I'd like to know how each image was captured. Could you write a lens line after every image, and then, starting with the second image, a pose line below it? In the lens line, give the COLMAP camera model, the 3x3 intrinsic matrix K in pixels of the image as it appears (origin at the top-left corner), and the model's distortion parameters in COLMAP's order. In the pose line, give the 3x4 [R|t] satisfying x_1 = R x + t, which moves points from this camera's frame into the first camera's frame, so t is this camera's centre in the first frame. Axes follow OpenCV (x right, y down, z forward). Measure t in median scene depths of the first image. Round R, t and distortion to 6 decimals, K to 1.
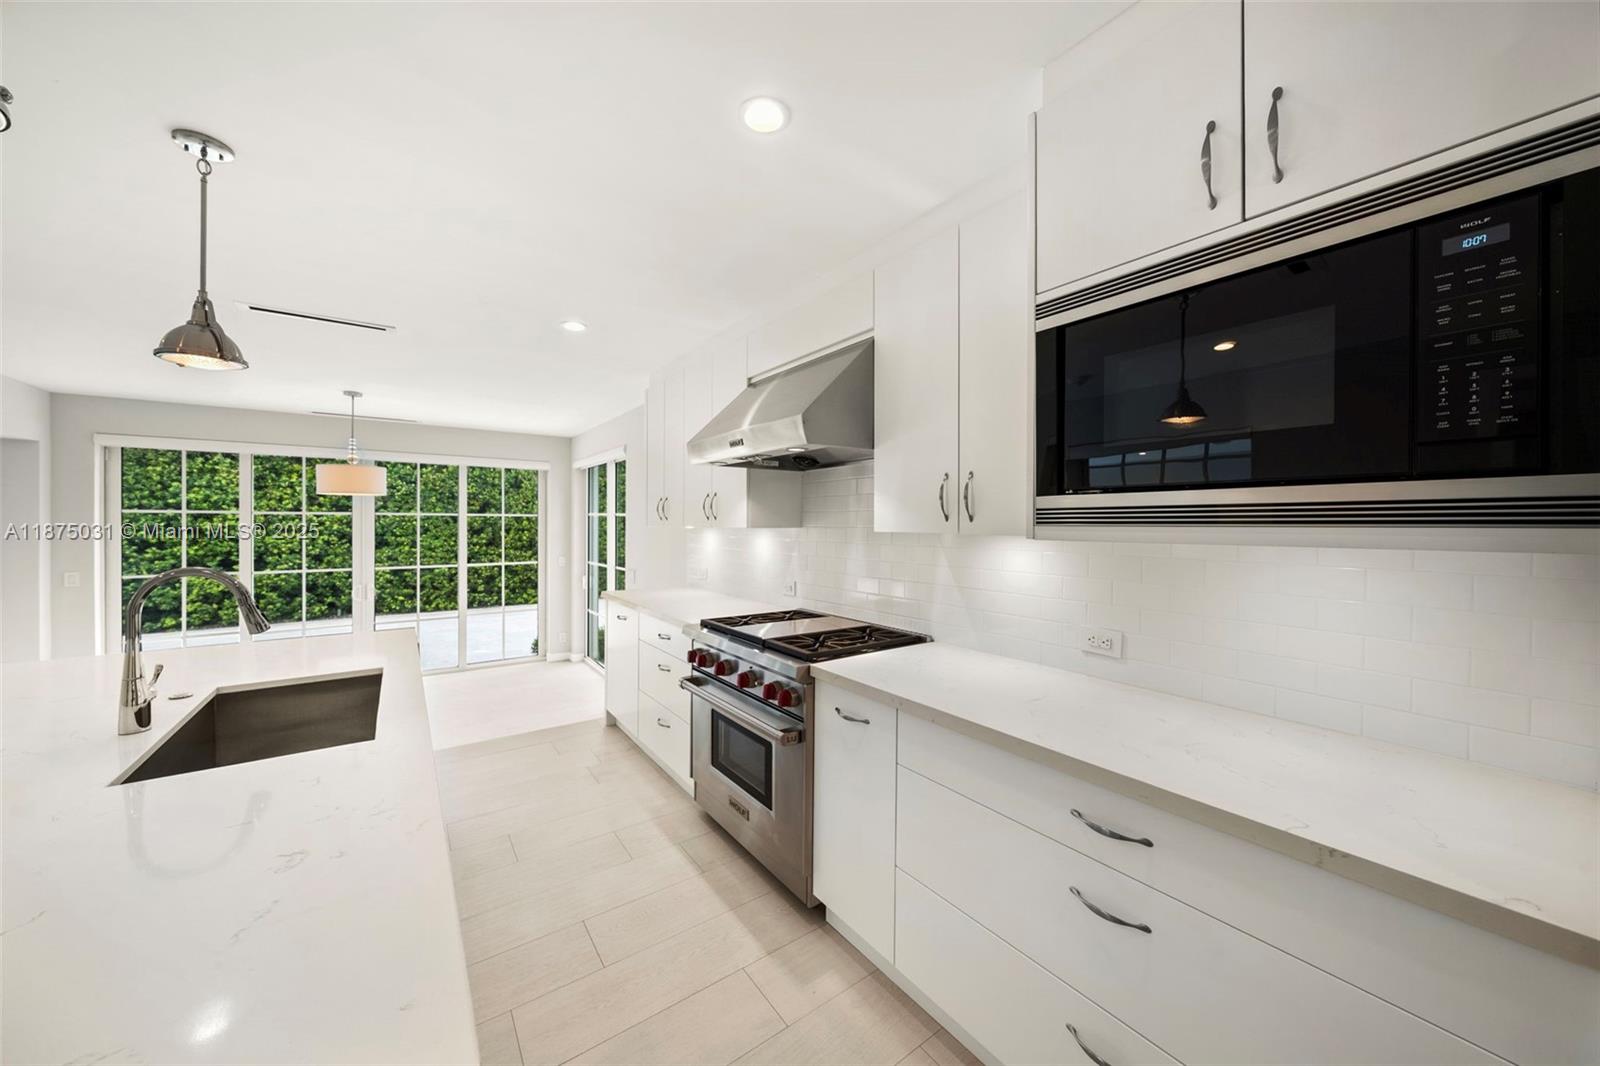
lens RADIAL K [[557.5, 0, 791.8], [0, 557.5, 521.4], [0, 0, 1]] dist [-0.001003, 0.000034]
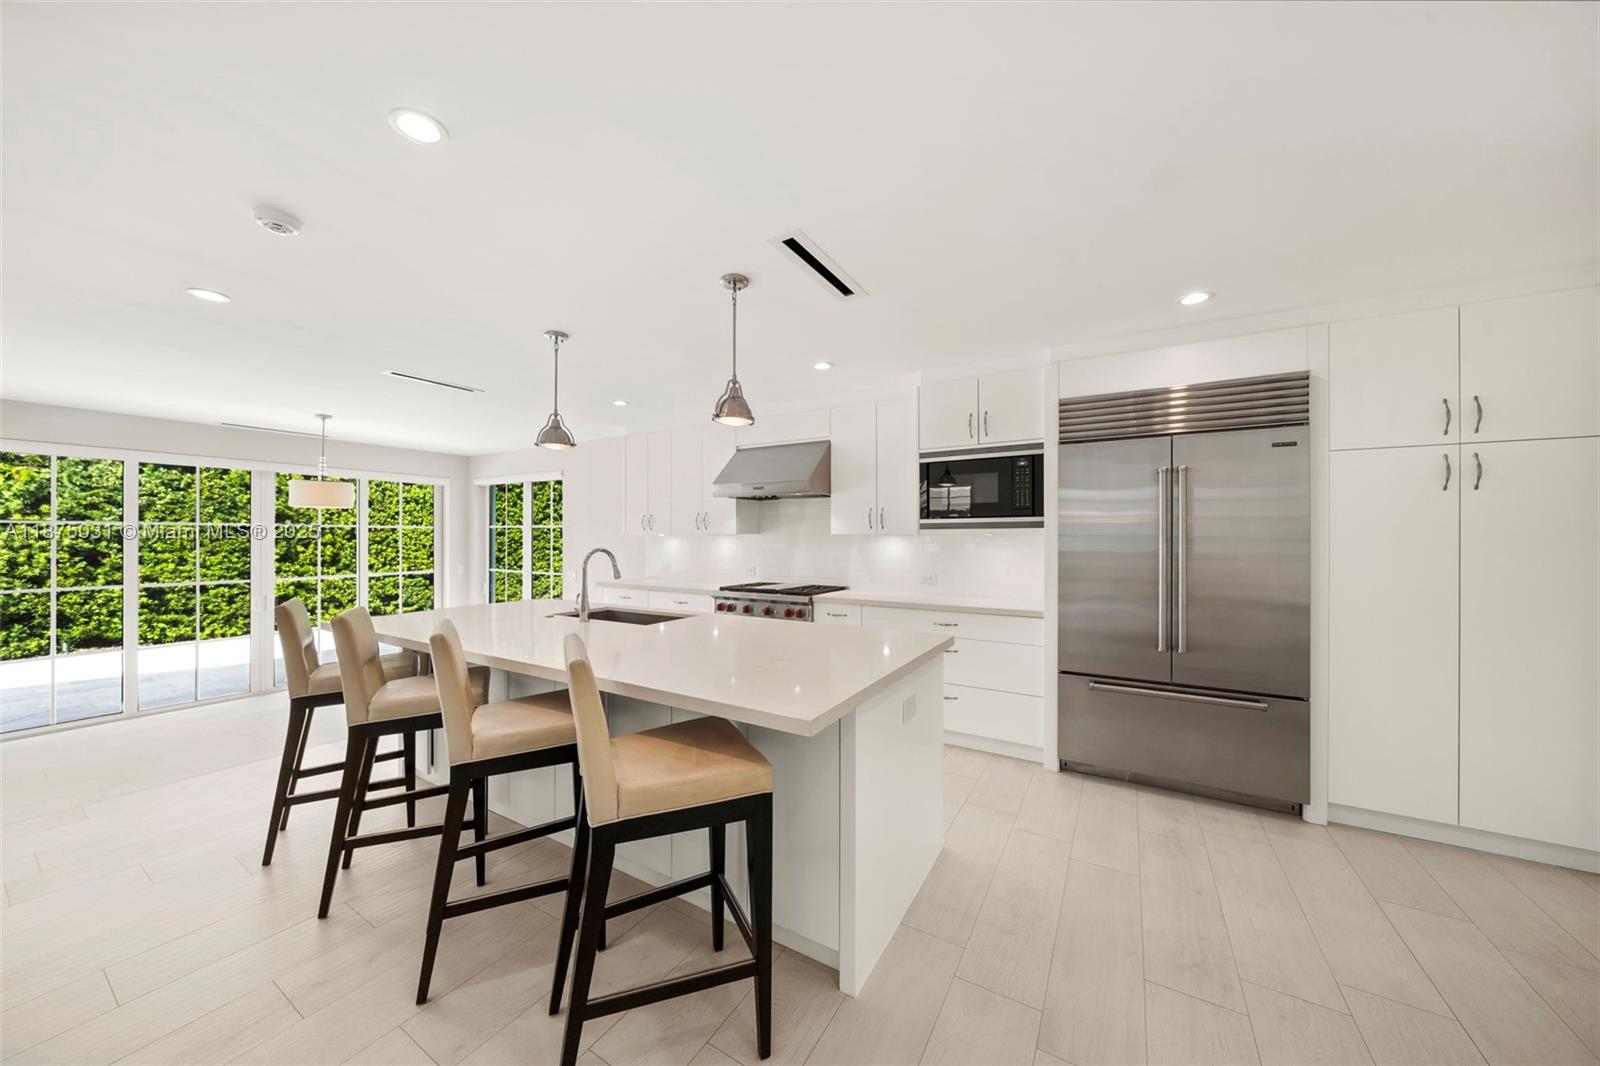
lens RADIAL K [[557.5, 0, 801.7], [0, 557.5, 535.9], [0, 0, 1]] dist [-0.001003, 0.000034]
pose [[0.913497, -0.003500, 0.406829, -0.277515], [0.003448, 0.999994, 0.000862, 0.007710], [-0.406830, 0.000616, 0.913504, -0.297956]]
